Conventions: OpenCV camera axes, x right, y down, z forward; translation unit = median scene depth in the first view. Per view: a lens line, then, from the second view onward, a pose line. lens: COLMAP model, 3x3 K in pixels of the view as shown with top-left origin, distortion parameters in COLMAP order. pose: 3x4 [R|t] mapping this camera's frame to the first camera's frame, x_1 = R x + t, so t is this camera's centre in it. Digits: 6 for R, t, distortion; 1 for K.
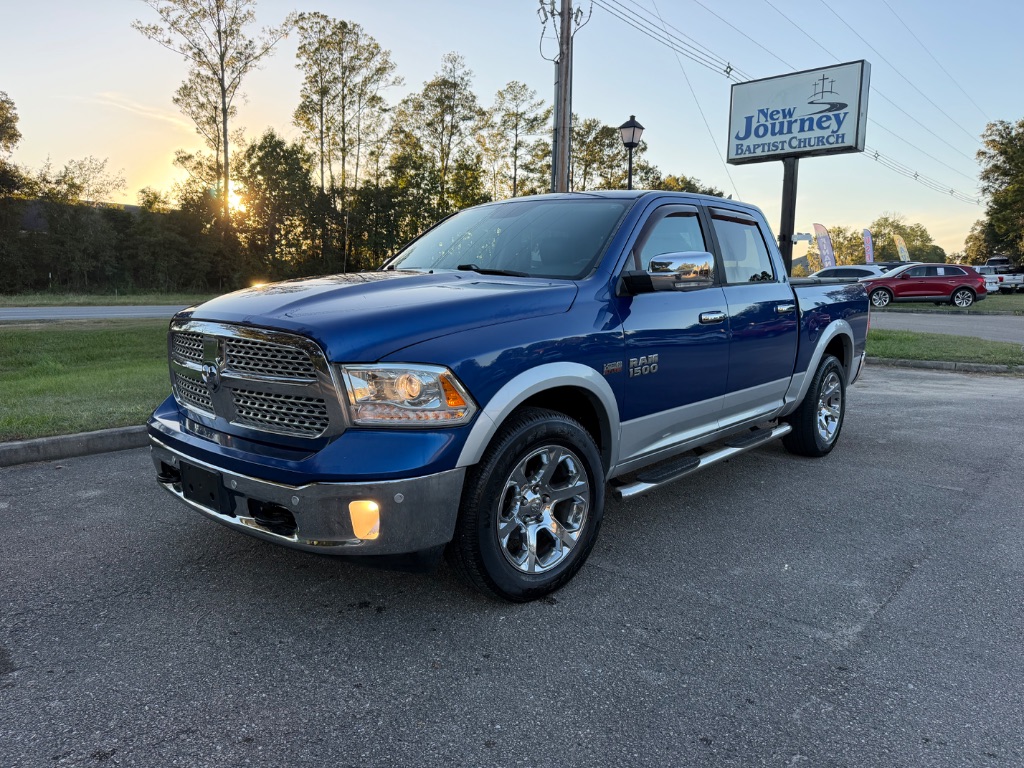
lens RADIAL K [[720.8, 0, 512.0], [0, 720.8, 384.0], [0, 0, 1]] dist [0.027722, -0.043824]
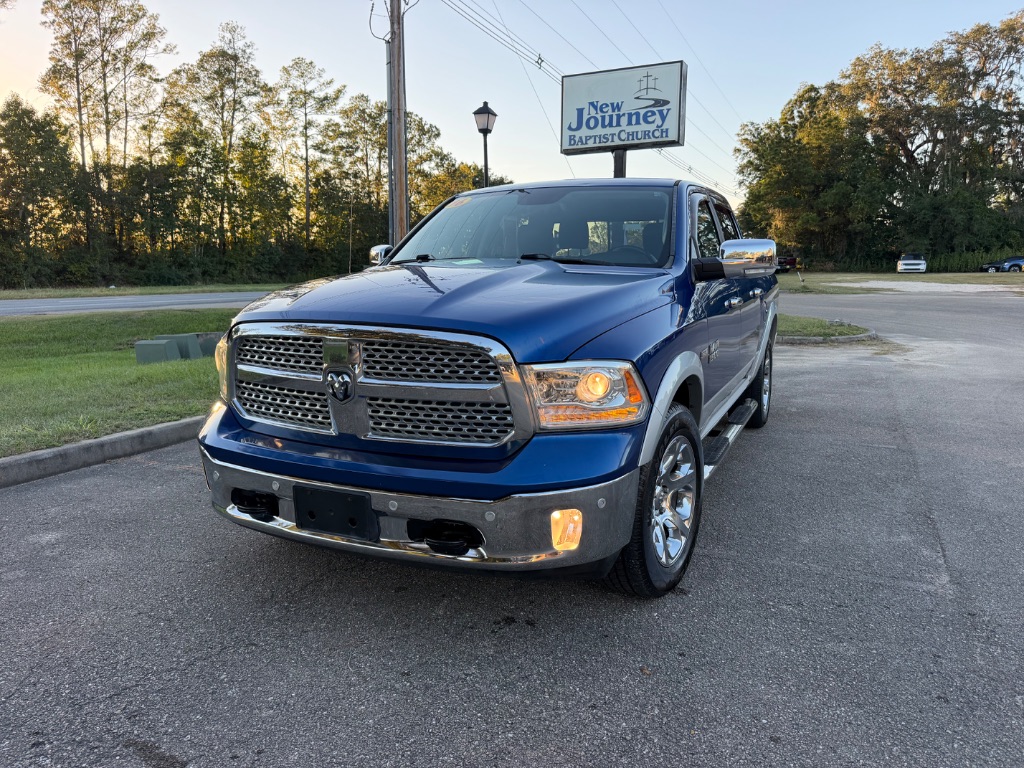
lens RADIAL K [[720.8, 0, 512.0], [0, 720.8, 384.0], [0, 0, 1]] dist [0.027722, -0.043824]
pose [[0.959795, -0.055692, 0.275123, -0.018687], [0.050336, 0.998381, 0.026497, -0.001070], [-0.276153, -0.011583, 0.961044, 0.004413]]
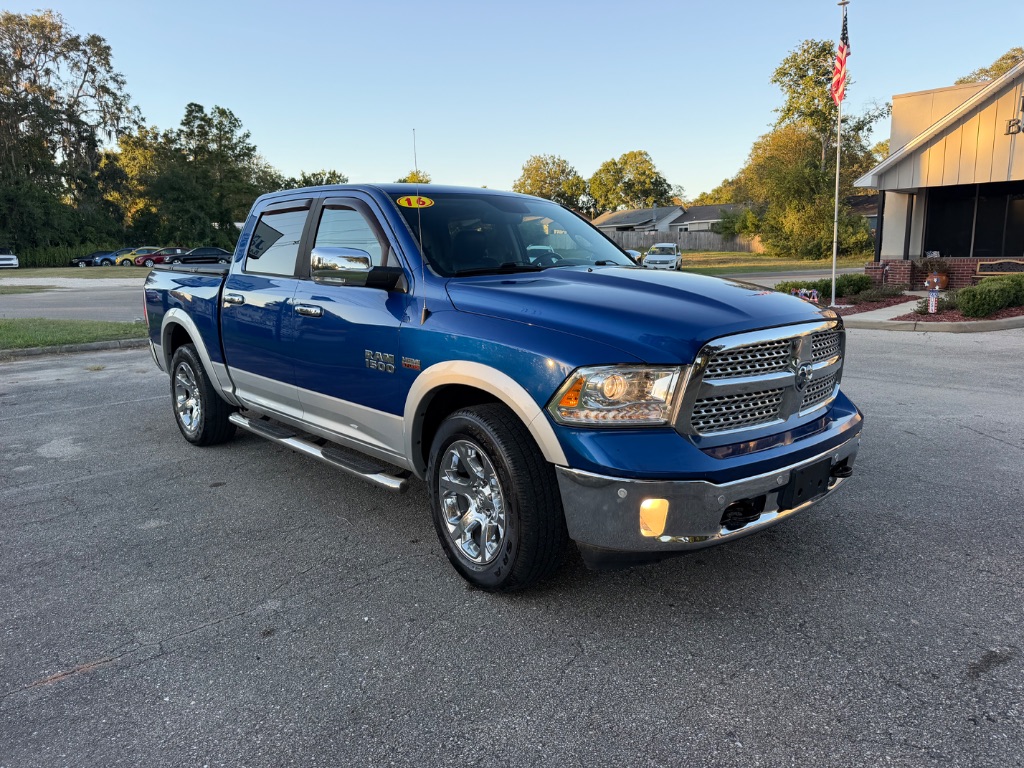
lens RADIAL K [[720.8, 0, 512.0], [0, 720.8, 384.0], [0, 0, 1]] dist [0.027722, -0.043824]
pose [[0.100882, -0.179545, 0.978563, -0.060616], [0.144320, 0.975819, 0.164163, -0.009506], [-0.984375, 0.124666, 0.124354, 0.052787]]
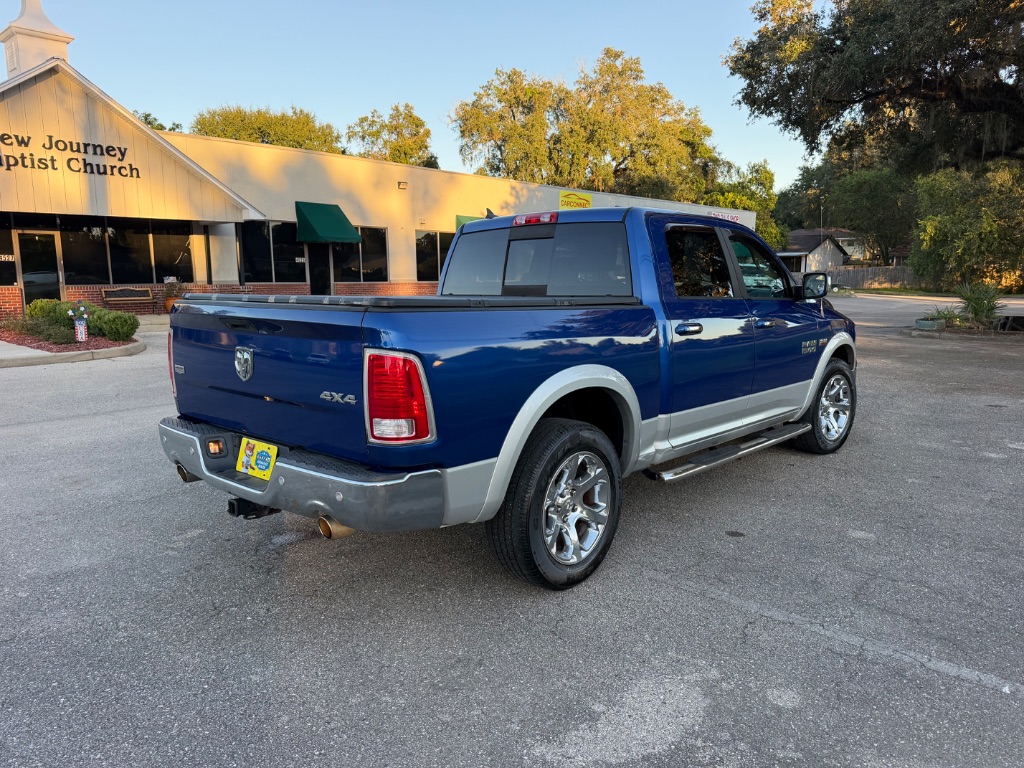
lens RADIAL K [[720.8, 0, 512.0], [0, 720.8, 384.0], [0, 0, 1]] dist [0.027722, -0.043824]
pose [[-0.999940, -0.005473, 0.009498, 0.018342], [-0.002580, 0.959630, 0.281253, -0.021852], [-0.010654, 0.281212, -0.959587, 0.142876]]
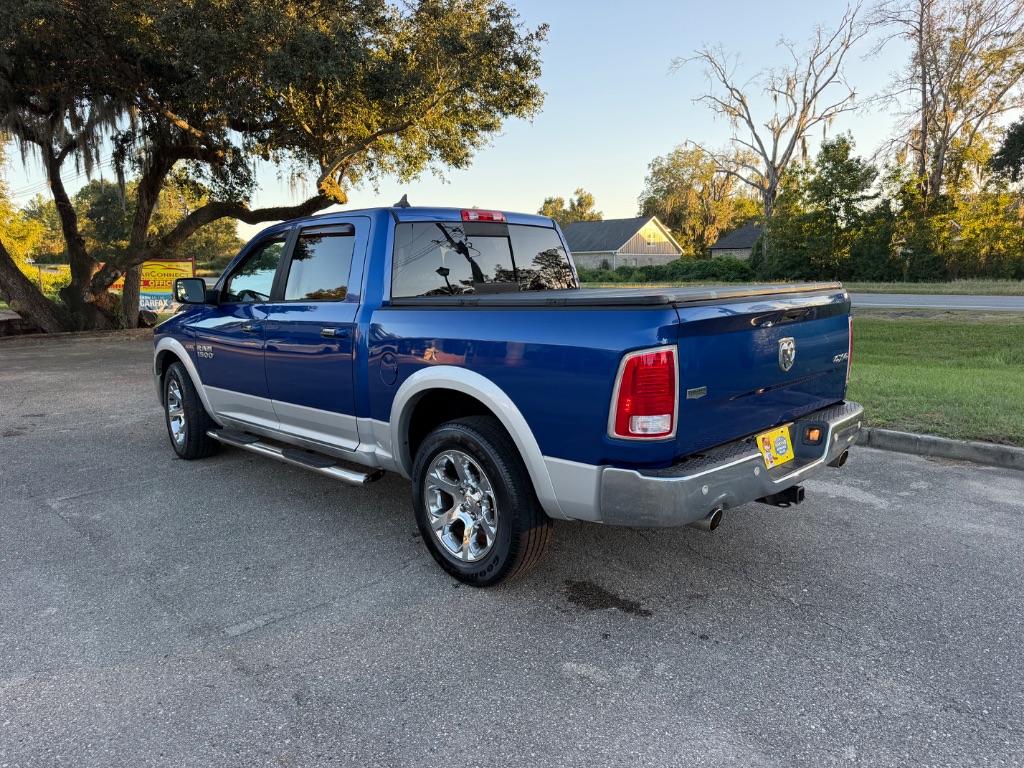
lens RADIAL K [[720.8, 0, 512.0], [0, 720.8, 384.0], [0, 0, 1]] dist [0.027722, -0.043824]
pose [[-0.073296, 0.151335, -0.985761, 0.081757], [-0.120211, 0.979873, 0.159369, -0.013823], [0.990039, 0.130181, -0.053629, 0.085411]]
